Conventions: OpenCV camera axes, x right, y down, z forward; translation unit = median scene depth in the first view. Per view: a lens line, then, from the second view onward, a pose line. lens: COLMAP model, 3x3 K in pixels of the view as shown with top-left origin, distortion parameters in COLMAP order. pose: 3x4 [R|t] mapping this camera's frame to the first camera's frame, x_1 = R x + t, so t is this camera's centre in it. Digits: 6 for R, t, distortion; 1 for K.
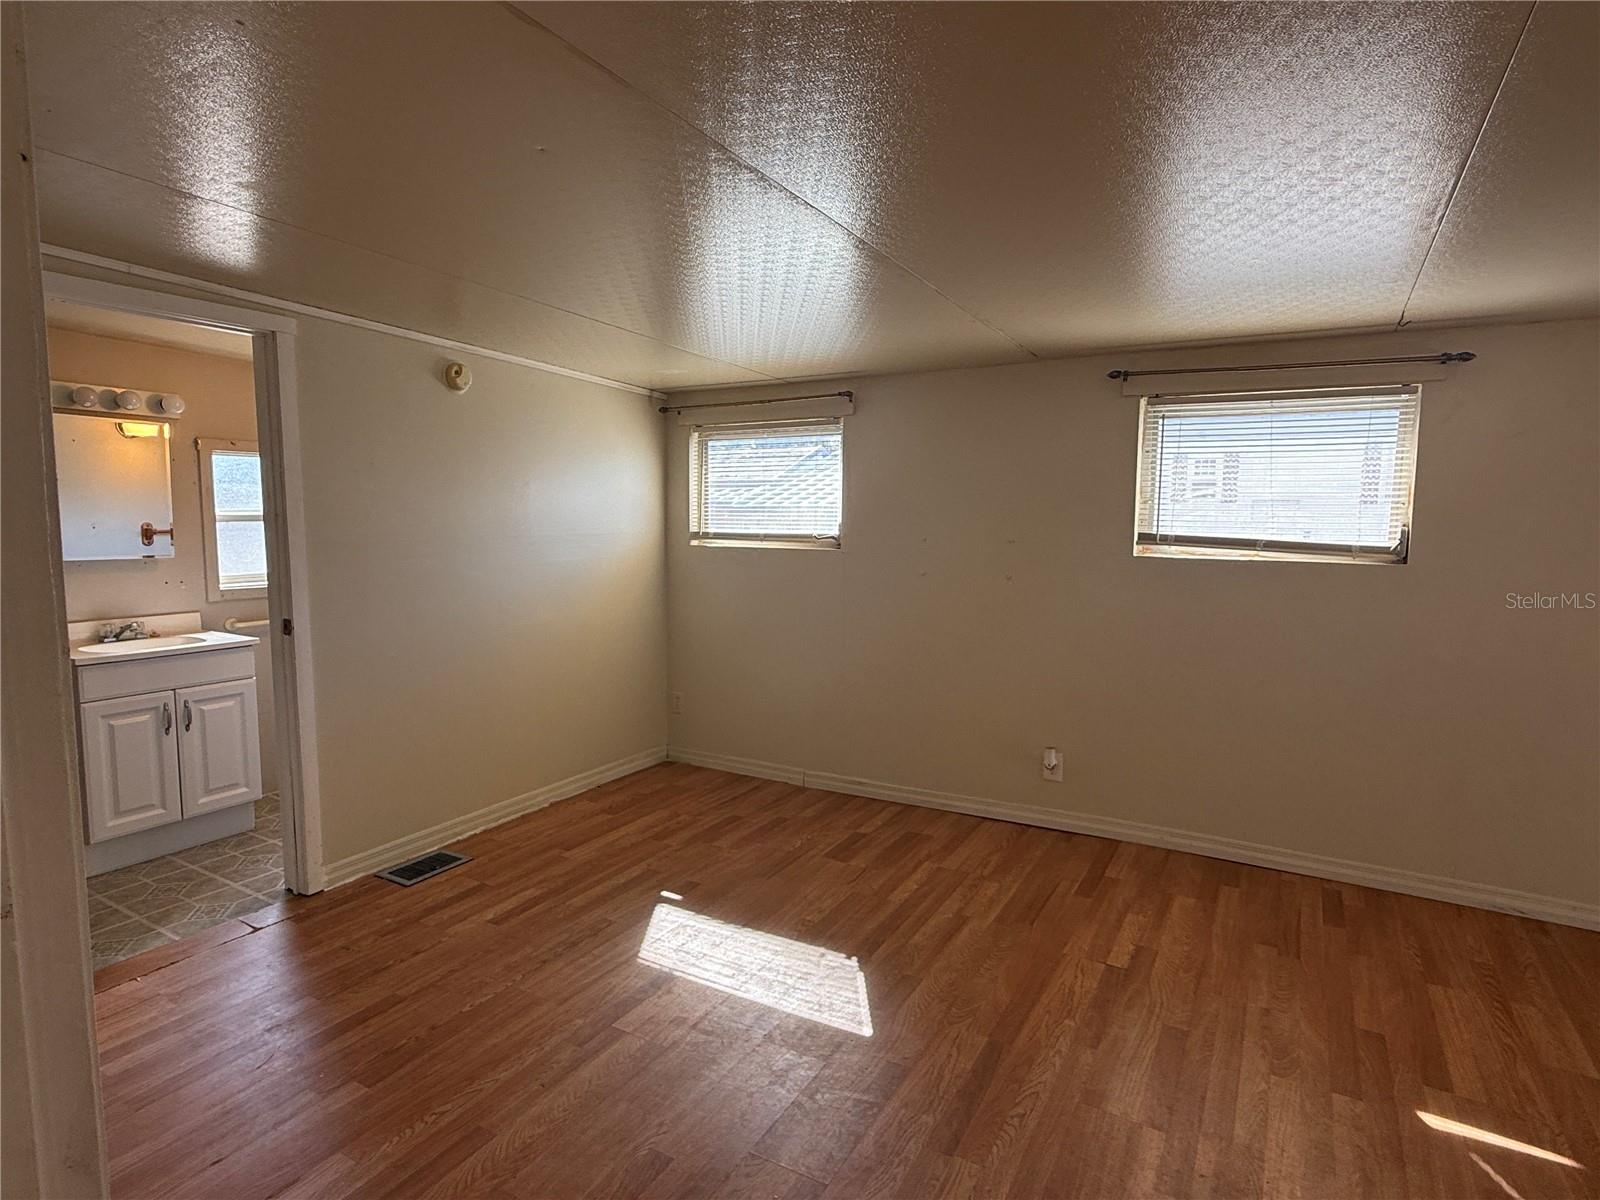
lens RADIAL K [[863.3, 0, 804.0], [0, 863.3, 609.2], [0, 0, 1]] dist [-0.002277, 0.001238]
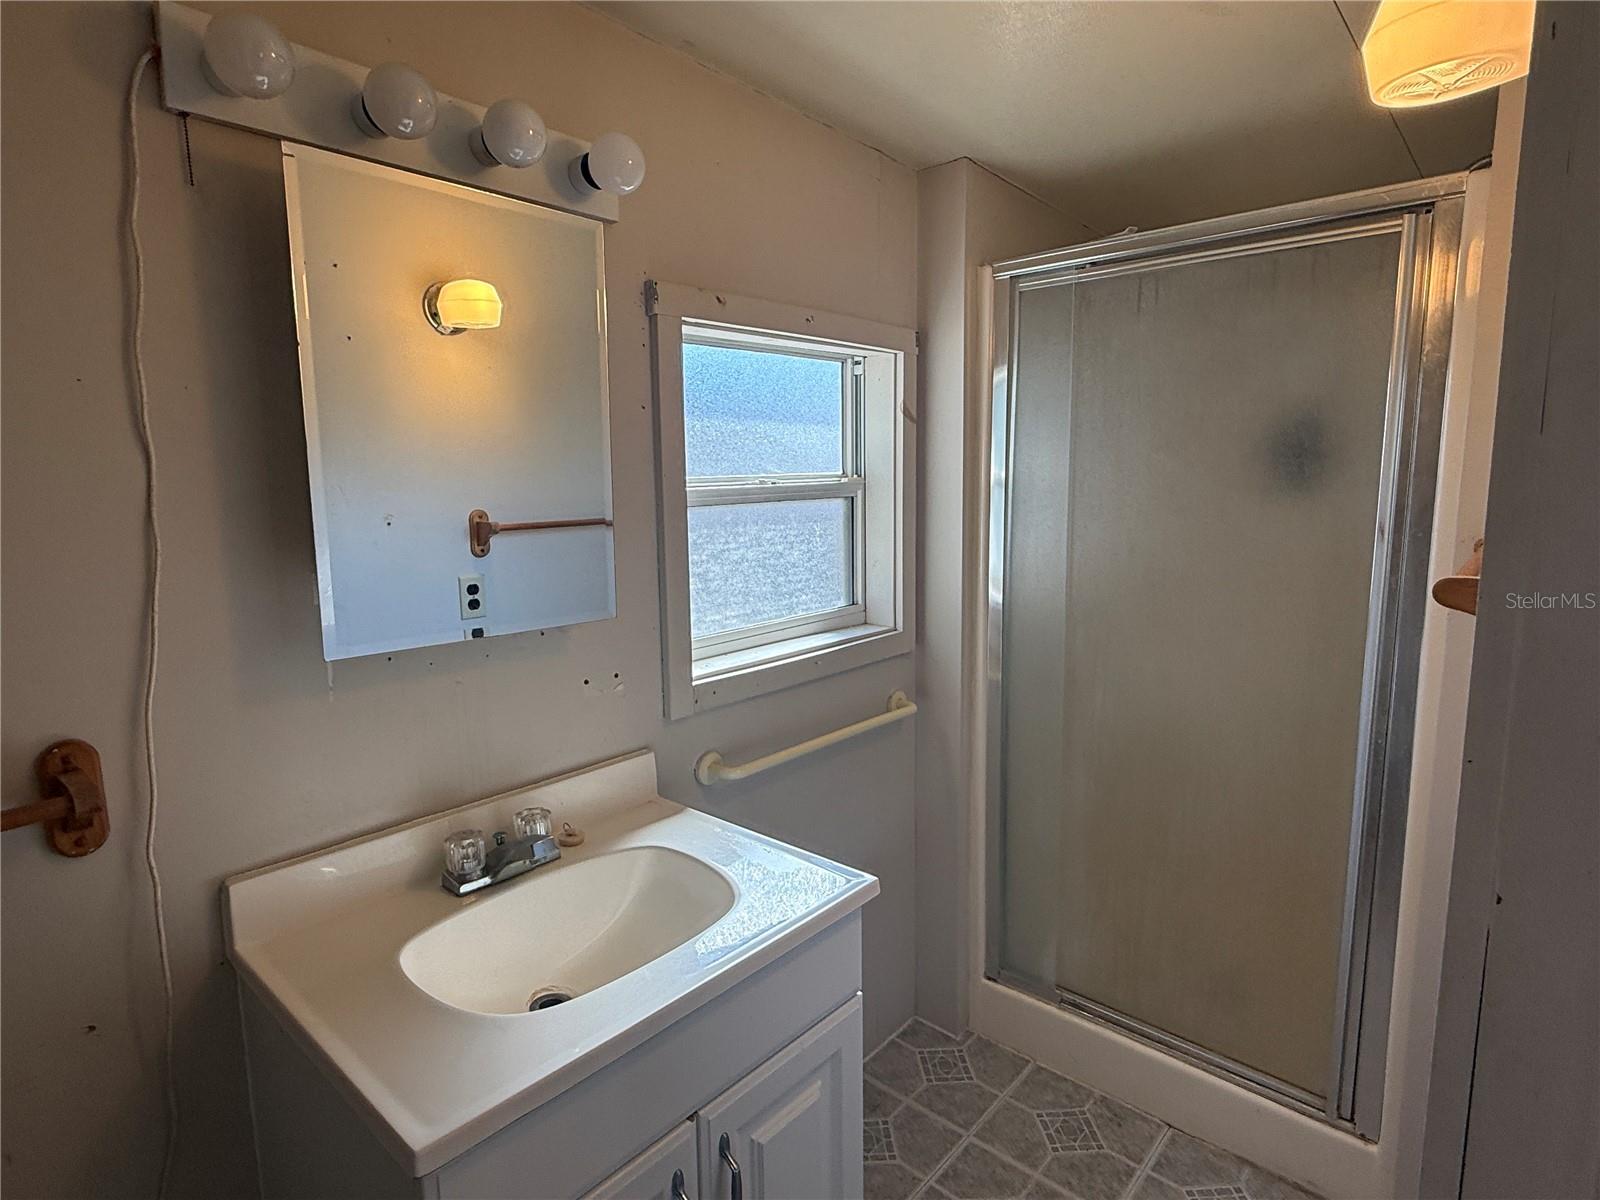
lens RADIAL K [[863.3, 0, 794.3], [0, 863.3, 599.9], [0, 0, 1]] dist [-0.002277, 0.001238]
pose [[0.978544, 0.004098, -0.205997, -0.557863], [0.001495, 0.999635, 0.026990, -0.071535], [0.206032, -0.026719, 0.978180, 0.639504]]
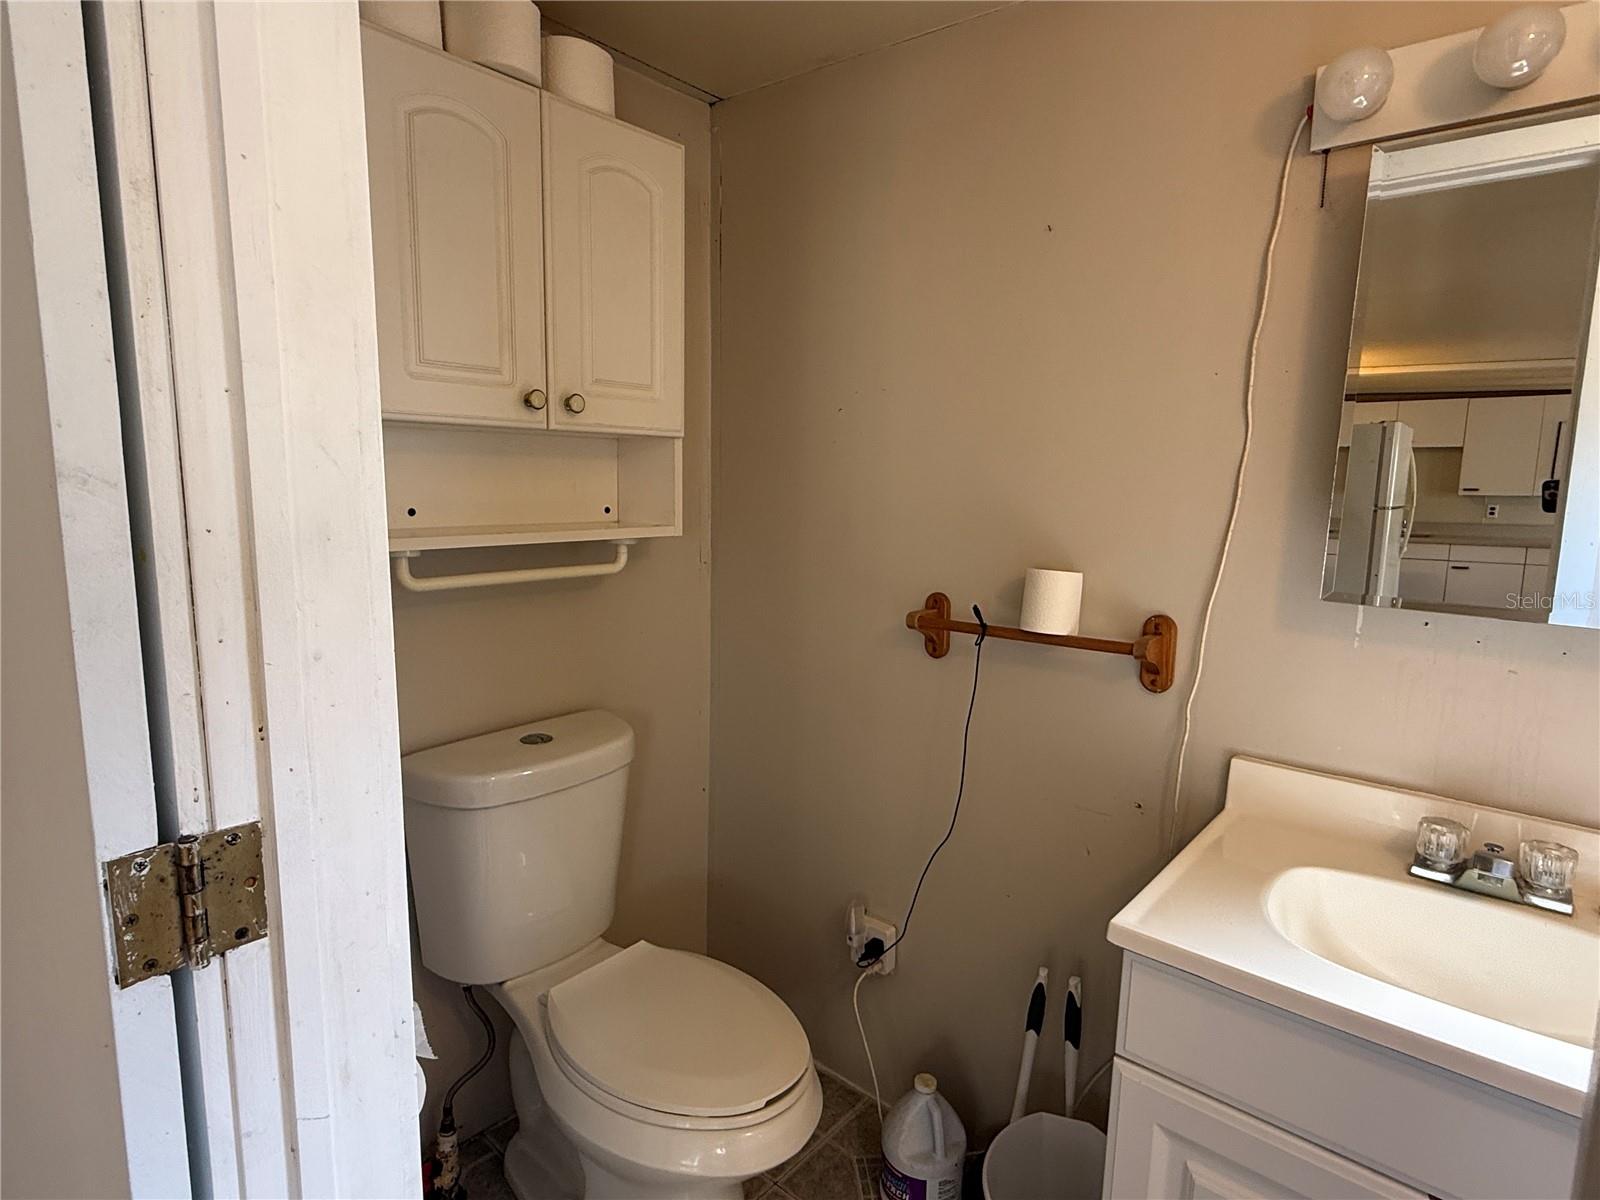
lens RADIAL K [[863.3, 0, 801.2], [0, 863.3, 596.1], [0, 0, 1]] dist [-0.002277, 0.001238]
pose [[-0.188245, 0.126477, -0.973944, -0.430334], [-0.130825, 0.979607, 0.152498, -0.069987], [0.973370, 0.156123, -0.167859, 0.735915]]
